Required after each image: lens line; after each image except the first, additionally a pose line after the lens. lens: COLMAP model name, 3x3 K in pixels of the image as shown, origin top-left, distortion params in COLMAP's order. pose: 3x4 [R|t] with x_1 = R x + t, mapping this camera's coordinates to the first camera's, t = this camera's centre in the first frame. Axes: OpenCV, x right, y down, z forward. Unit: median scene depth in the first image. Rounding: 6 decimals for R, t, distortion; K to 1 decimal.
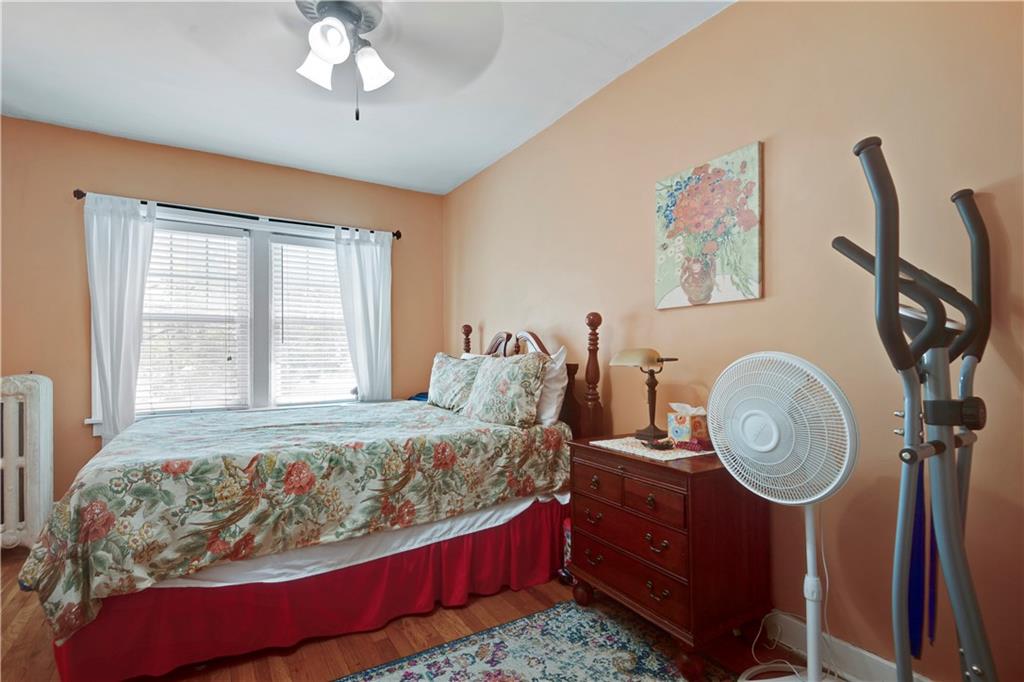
lens RADIAL K [[503.8, 0, 511.1], [0, 503.8, 351.8], [0, 0, 1]] dist [0.001641, -0.000107]
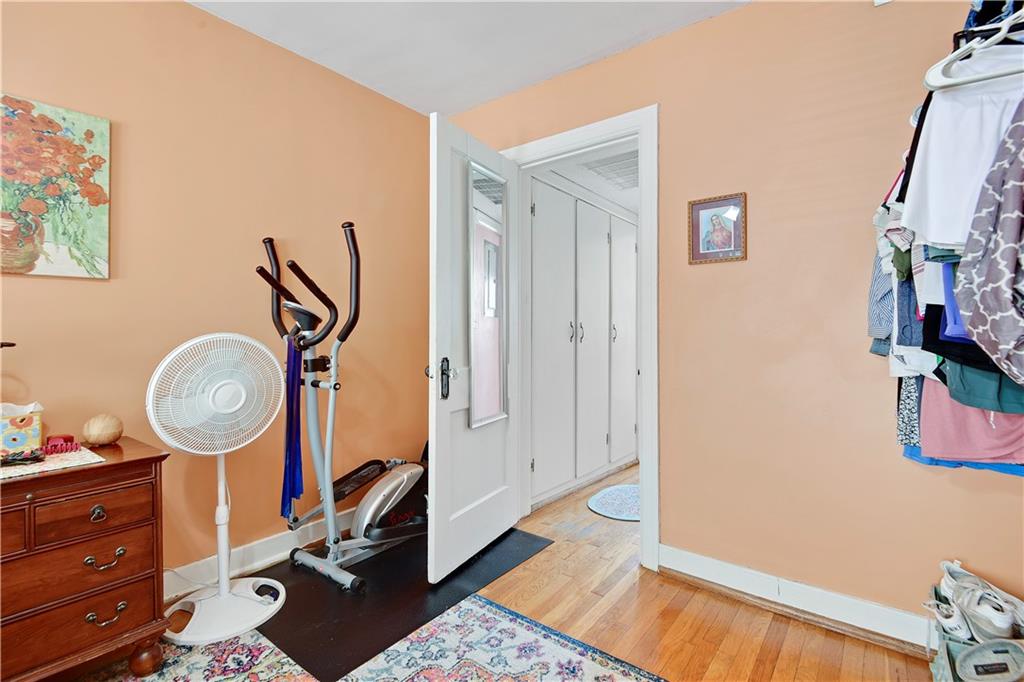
lens RADIAL K [[471.3, 0, 506.4], [0, 471.3, 342.0], [0, 0, 1]] dist [0.035569, -0.037218]
pose [[-0.349453, -0.010048, 0.936900, -0.624891], [-0.002529, 0.999949, 0.009781, 0.005915], [-0.936950, 0.001049, -0.349461, 0.572213]]
